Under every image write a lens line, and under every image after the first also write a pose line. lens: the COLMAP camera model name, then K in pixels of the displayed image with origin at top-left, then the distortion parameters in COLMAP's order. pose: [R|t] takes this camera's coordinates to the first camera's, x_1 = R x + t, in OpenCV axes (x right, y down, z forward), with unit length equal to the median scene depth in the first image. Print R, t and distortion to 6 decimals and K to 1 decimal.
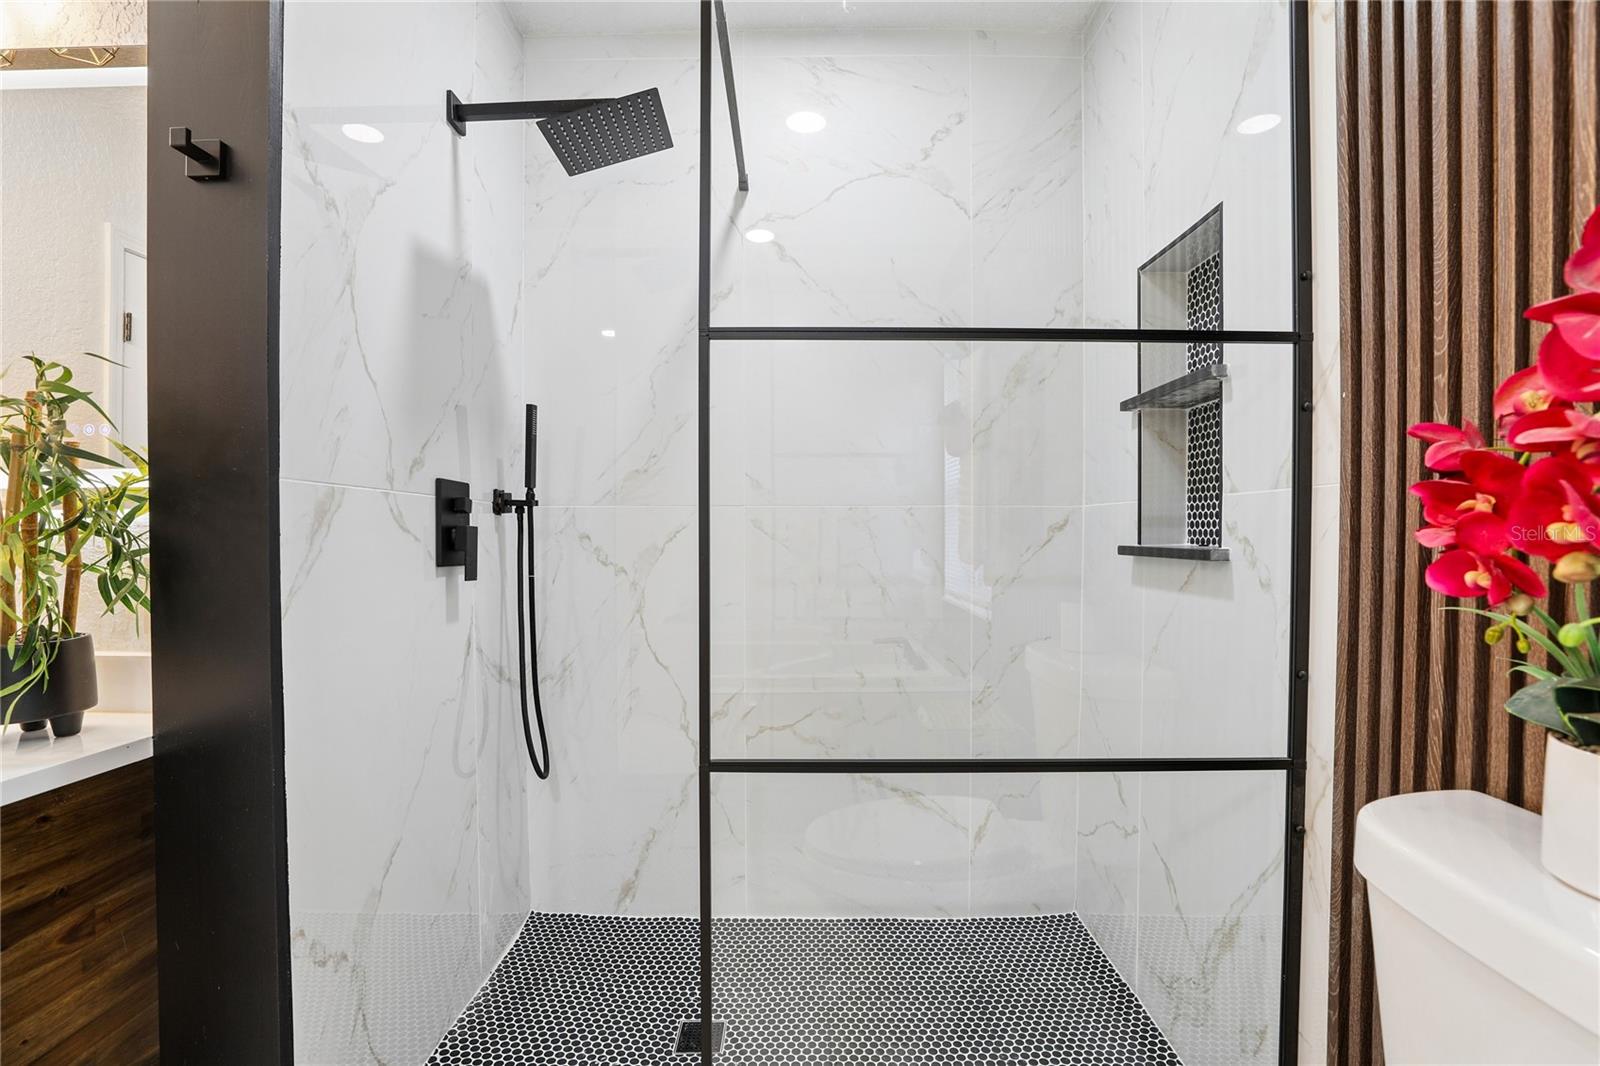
lens RADIAL K [[728.3, 0, 800.3], [0, 728.3, 522.8], [0, 0, 1]] dist [-0.049519, 0.015220]
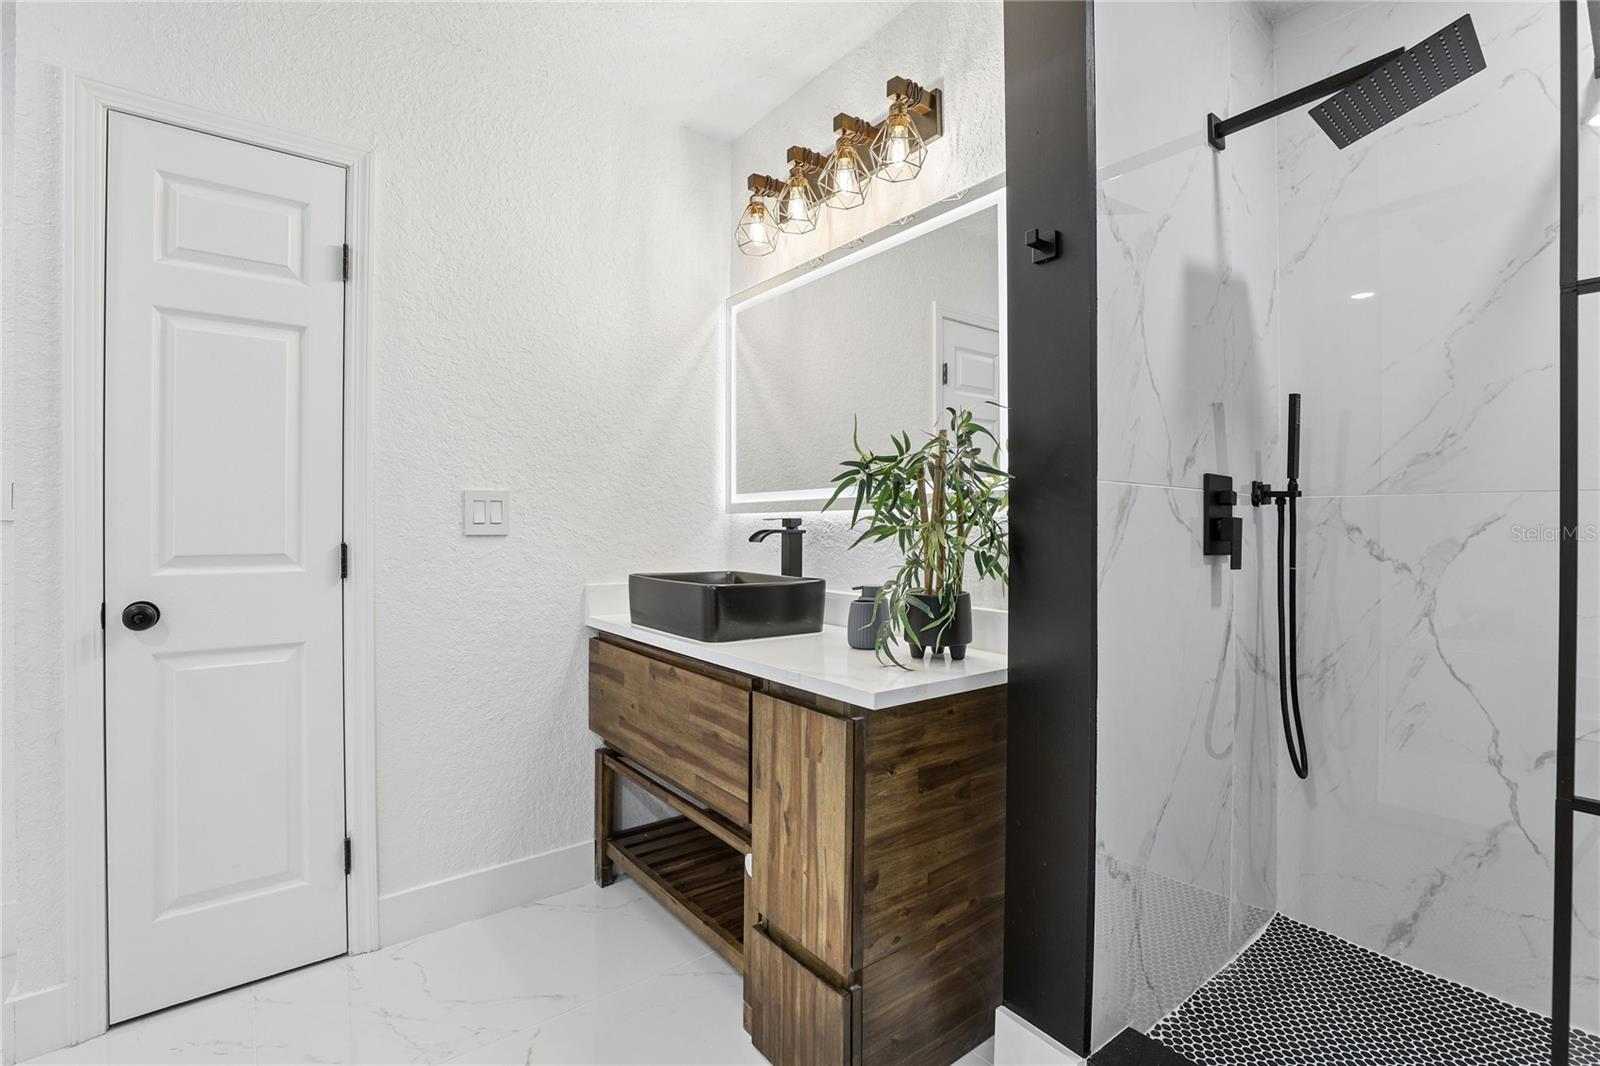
lens RADIAL K [[728.3, 0, 800.3], [0, 728.3, 522.8], [0, 0, 1]] dist [-0.049519, 0.015220]
pose [[0.621627, -0.000619, -0.783313, -0.037584], [0.007664, 0.999957, 0.005292, 0.002020], [0.783276, -0.009293, 0.621605, -0.160021]]
